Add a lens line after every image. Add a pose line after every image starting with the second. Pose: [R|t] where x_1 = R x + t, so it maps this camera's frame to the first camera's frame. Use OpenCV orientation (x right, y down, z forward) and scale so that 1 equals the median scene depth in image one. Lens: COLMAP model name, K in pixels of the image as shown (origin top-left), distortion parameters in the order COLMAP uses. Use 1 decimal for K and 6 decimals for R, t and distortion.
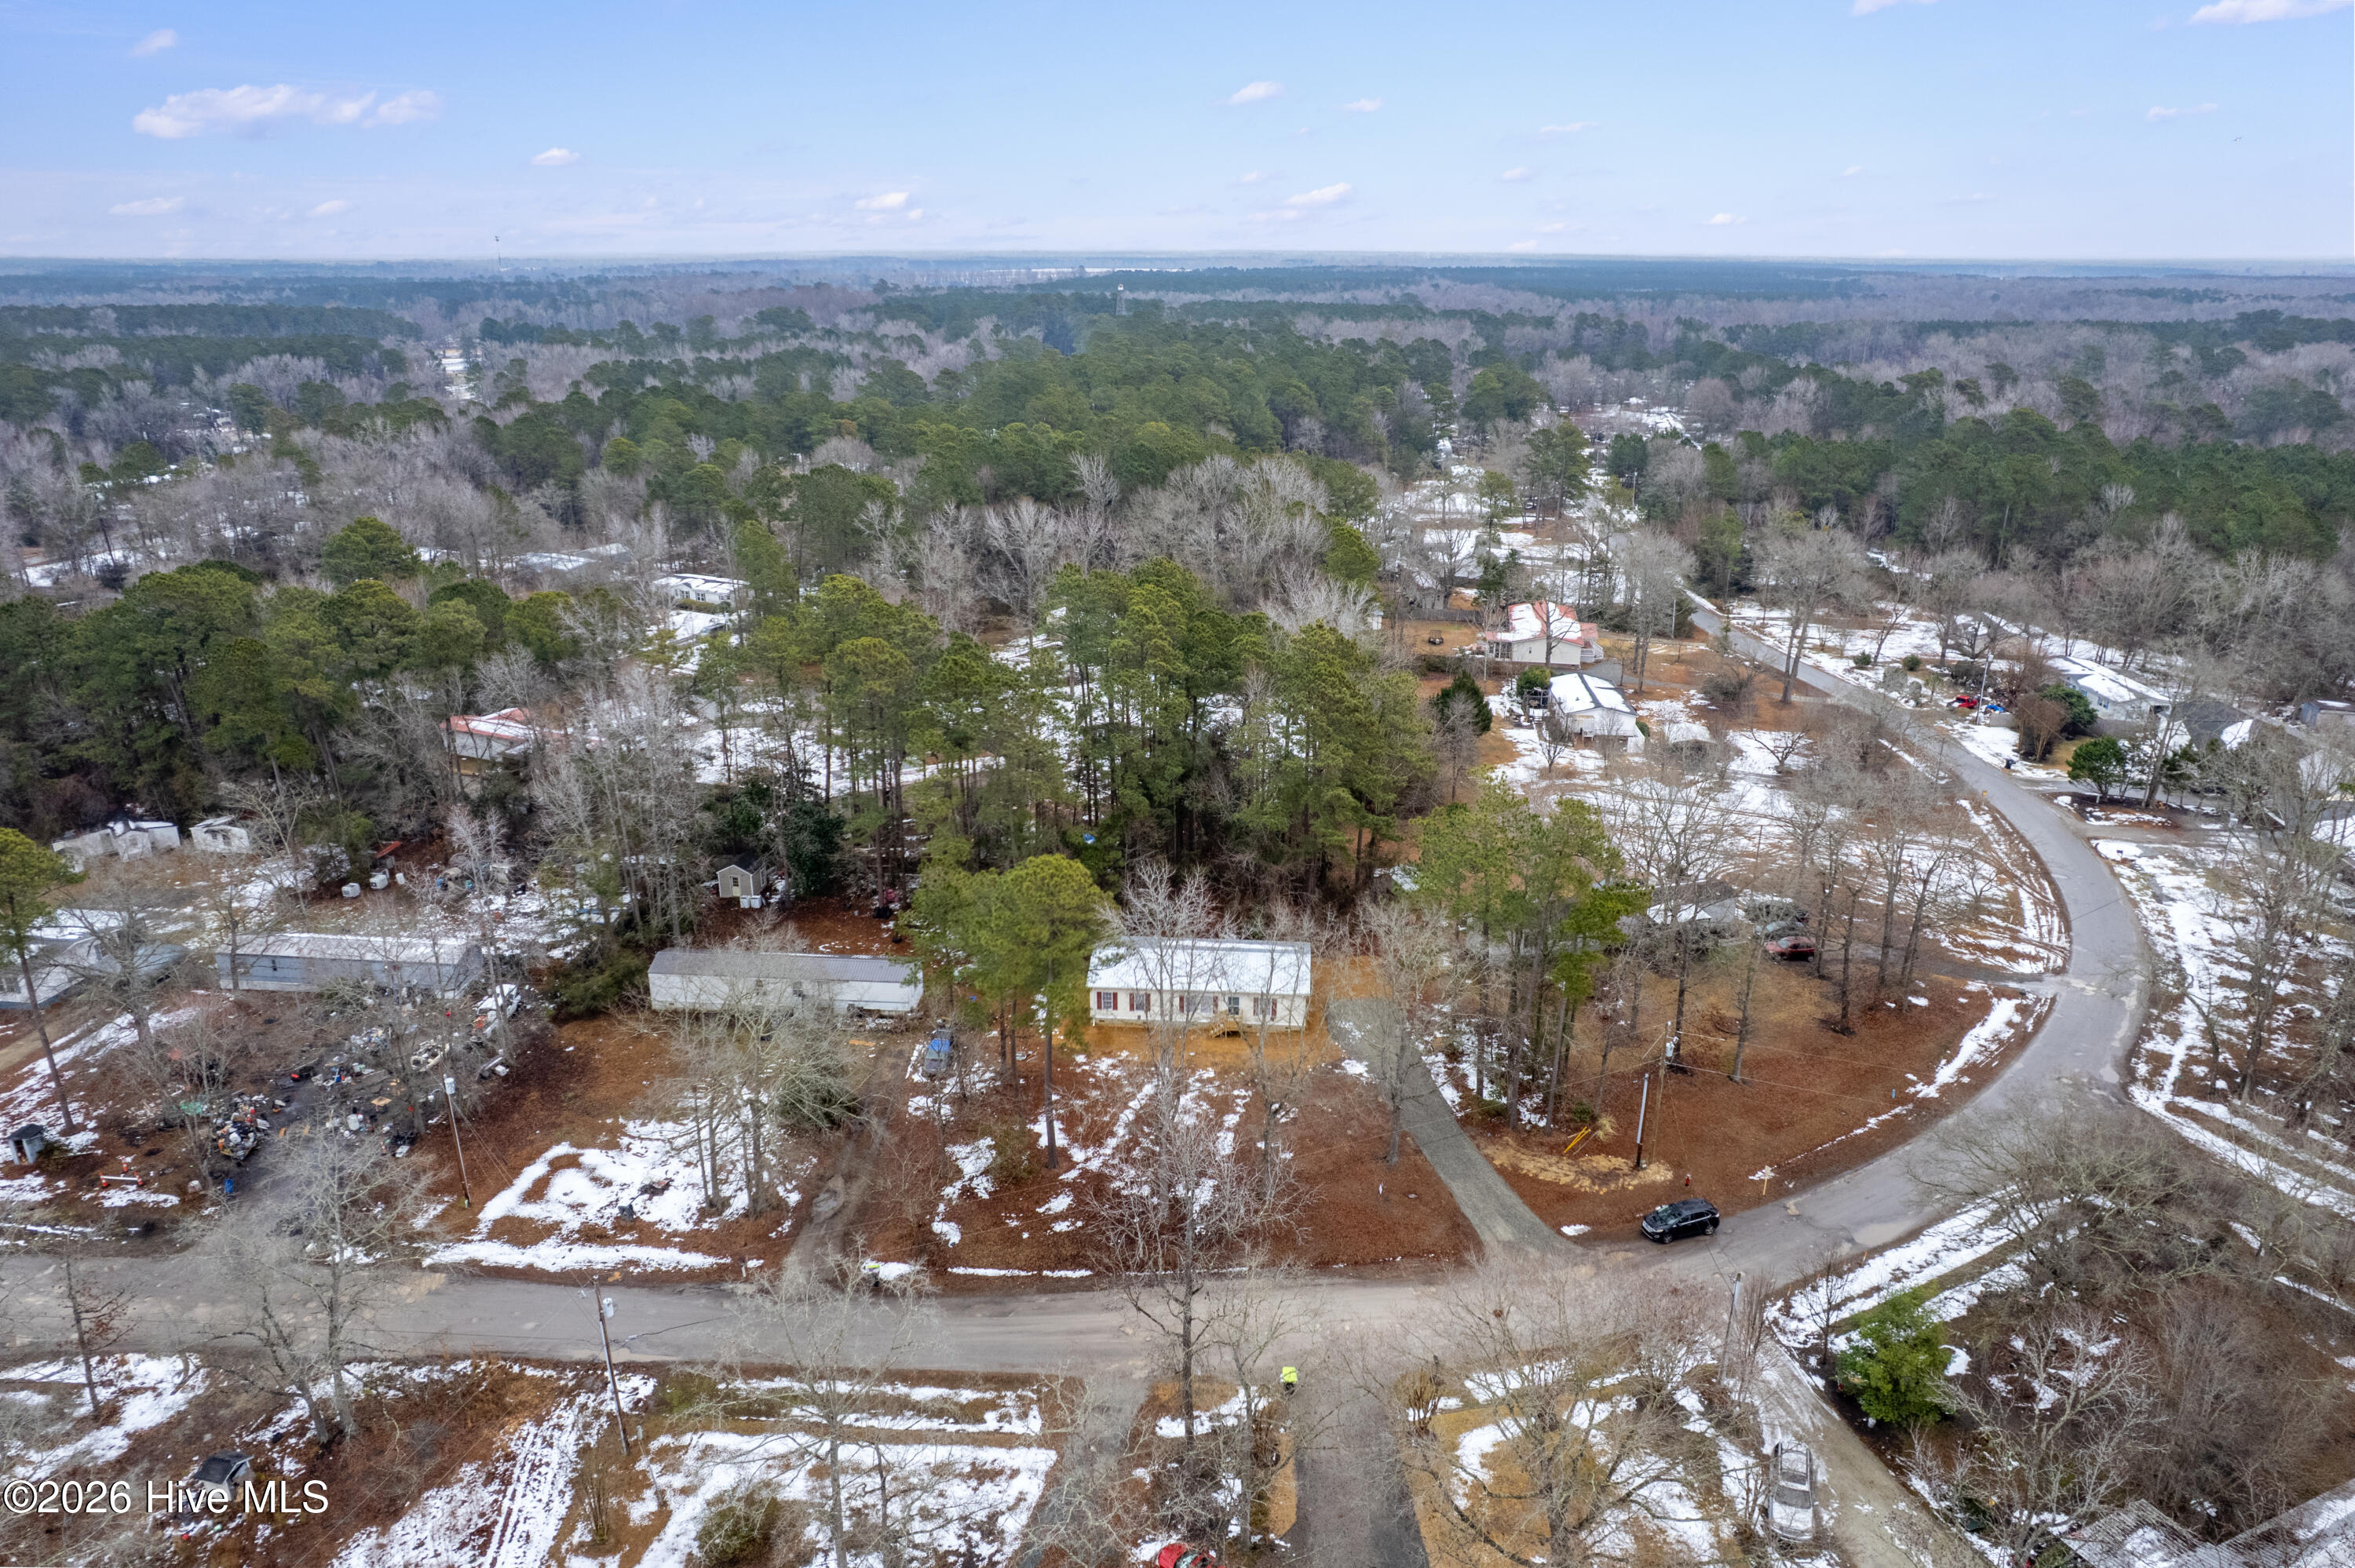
lens RADIAL K [[1483.1, 0, 1177.5], [0, 1483.1, 784.0], [0, 0, 1]] dist [-0.033307, -0.000151]
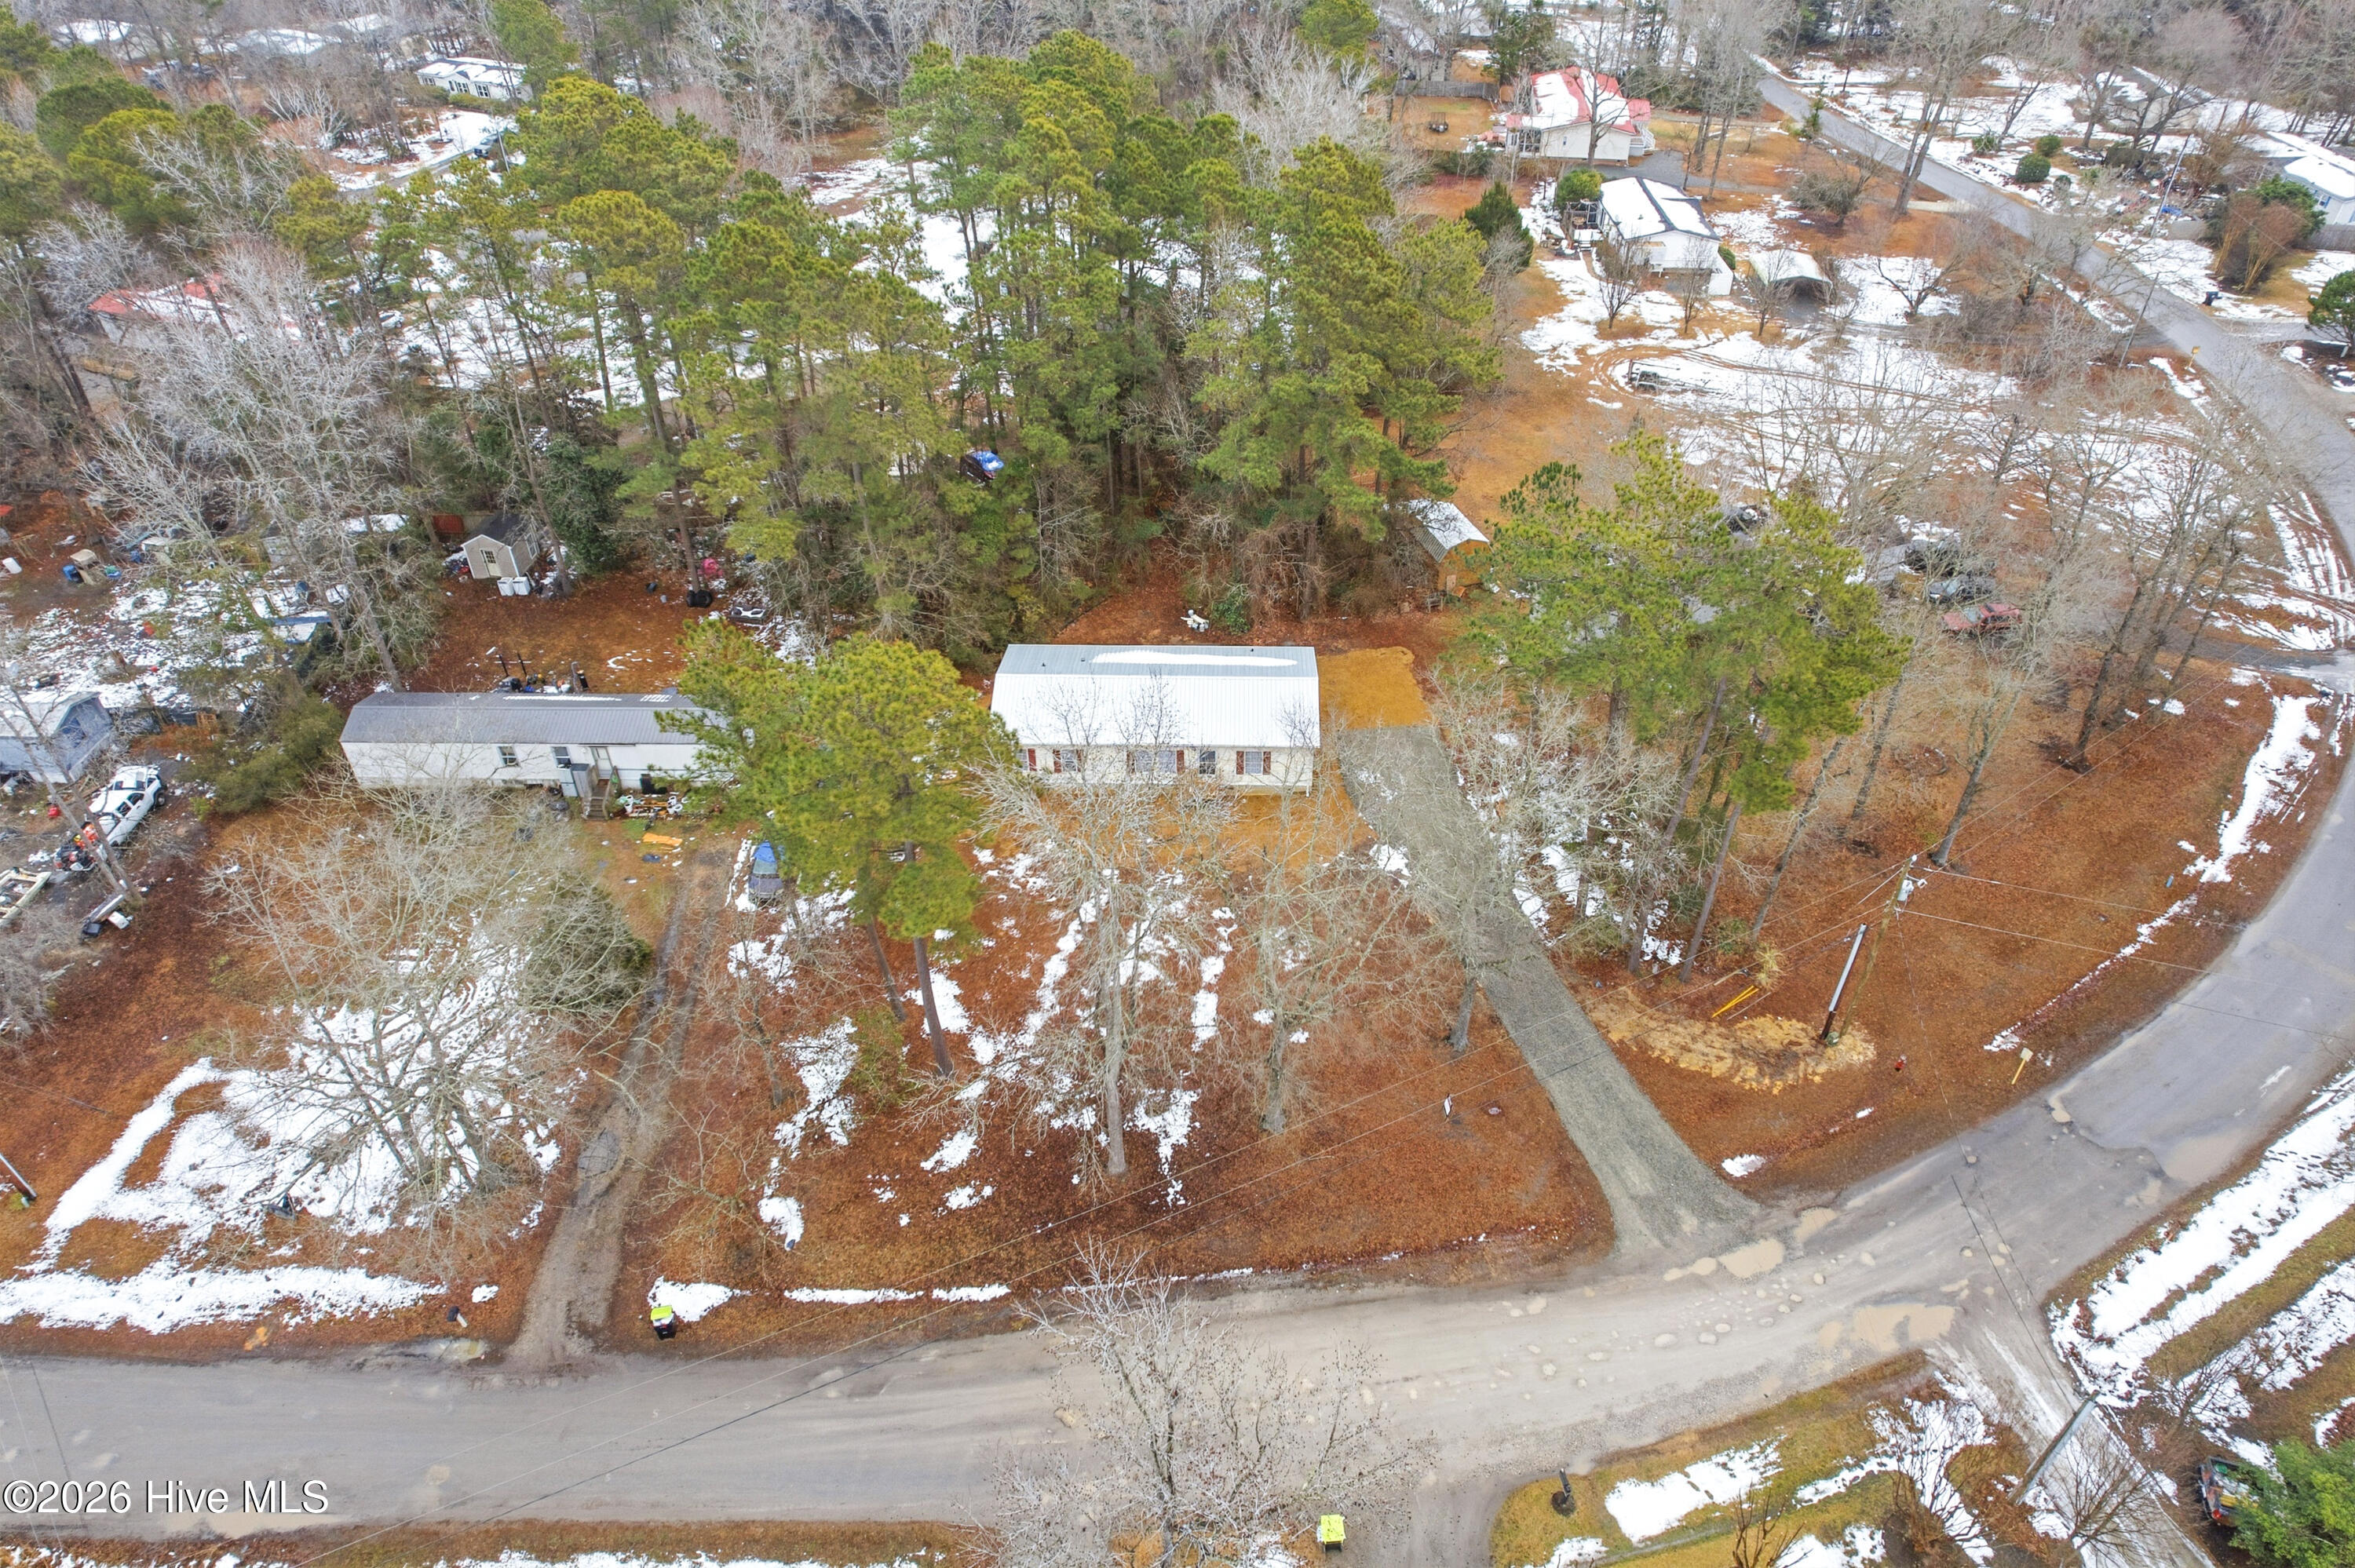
lens RADIAL K [[1502.8, 0, 1177.5], [0, 1502.8, 784.0], [0, 0, 1]] dist [-0.077555, 0.073816]
pose [[0.998767, -0.040440, 0.028798, 0.004192], [0.028769, 0.944190, 0.328142, -0.068662], [-0.040461, -0.326909, 0.944189, 0.362640]]
